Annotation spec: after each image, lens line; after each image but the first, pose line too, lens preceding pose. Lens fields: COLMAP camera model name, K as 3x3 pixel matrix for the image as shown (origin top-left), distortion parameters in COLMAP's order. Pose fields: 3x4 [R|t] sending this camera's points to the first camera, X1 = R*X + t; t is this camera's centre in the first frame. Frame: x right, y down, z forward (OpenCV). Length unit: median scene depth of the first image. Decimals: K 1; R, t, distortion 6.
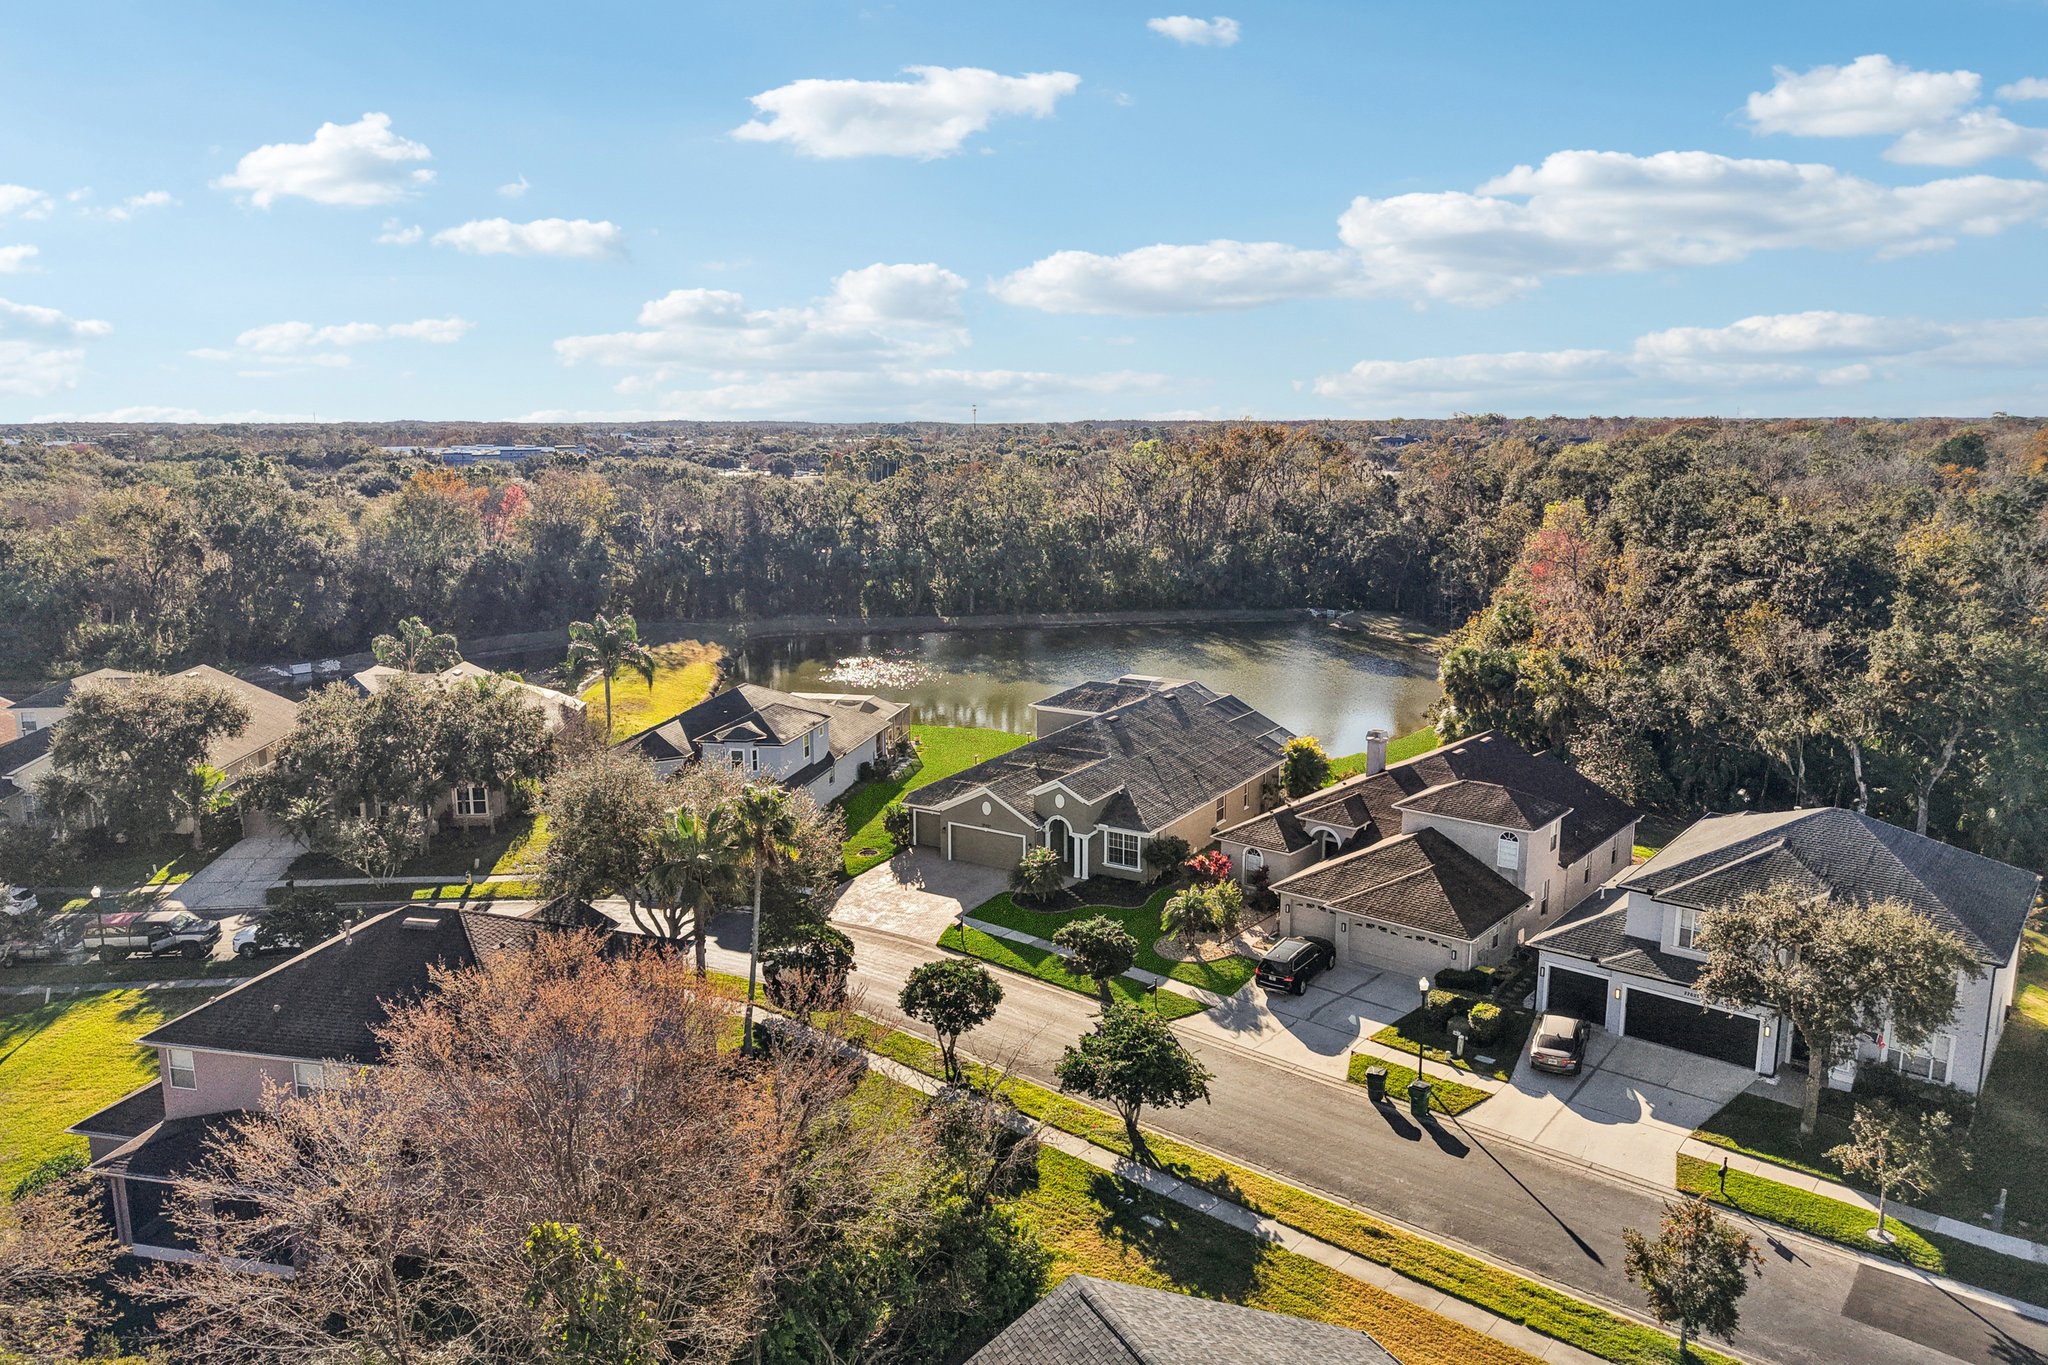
lens RADIAL K [[1399.7, 0, 1024.0], [0, 1399.7, 682.5], [0, 0, 1]] dist [0.001193, -0.001091]
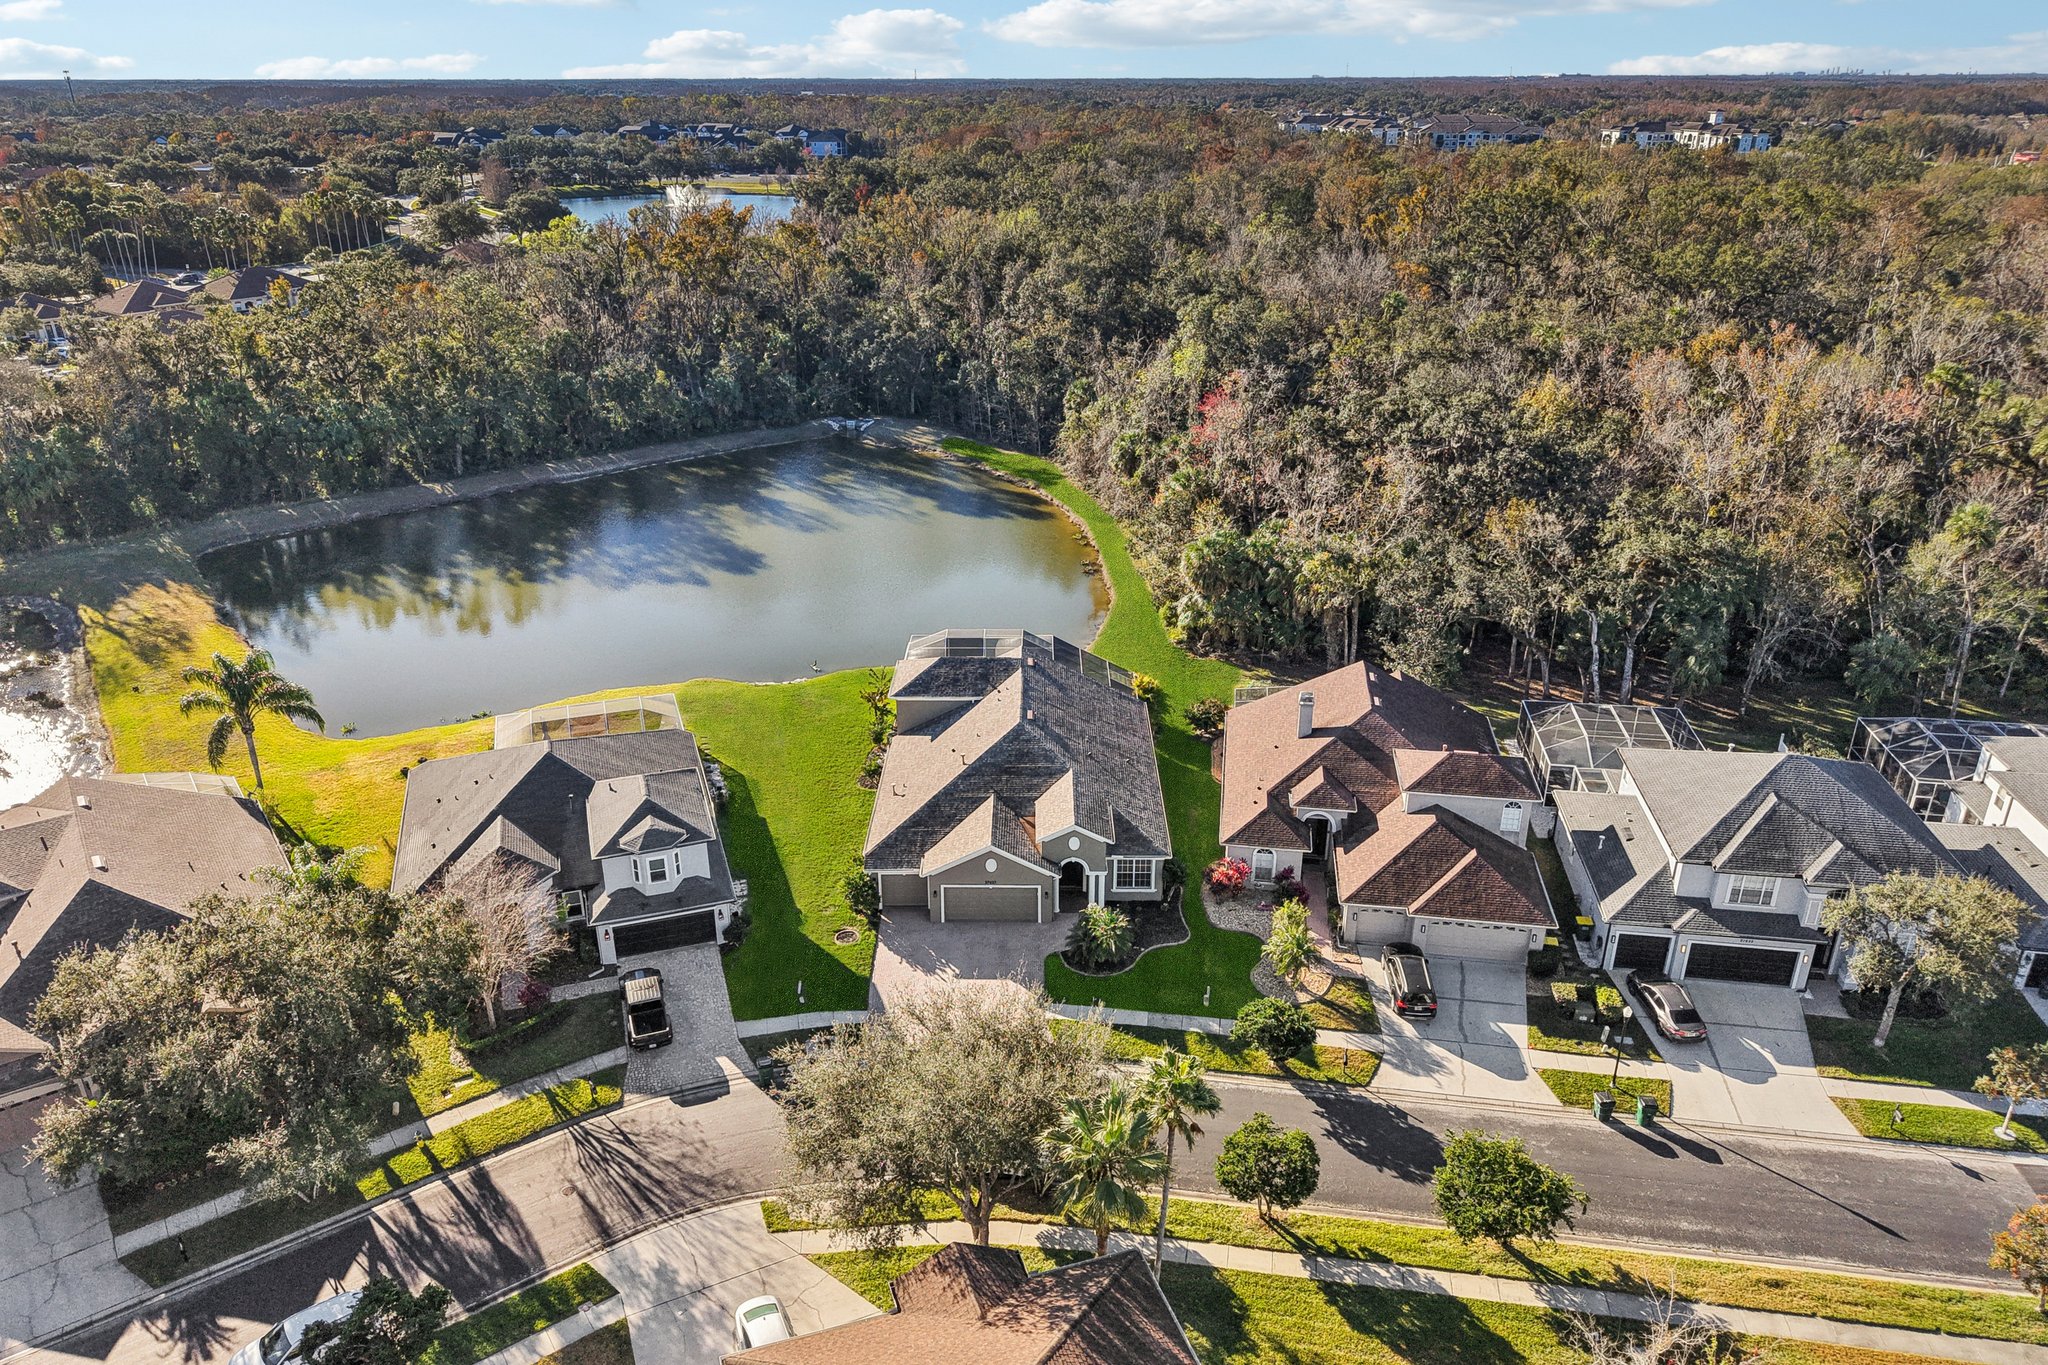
lens RADIAL K [[1399.7, 0, 1024.0], [0, 1399.7, 682.5], [0, 0, 1]] dist [0.001193, -0.001091]
pose [[0.854514, -0.204238, 0.477590, -0.576234], [0.093228, 0.964828, 0.245797, -0.340287], [-0.510993, -0.165512, 0.843500, 0.322417]]
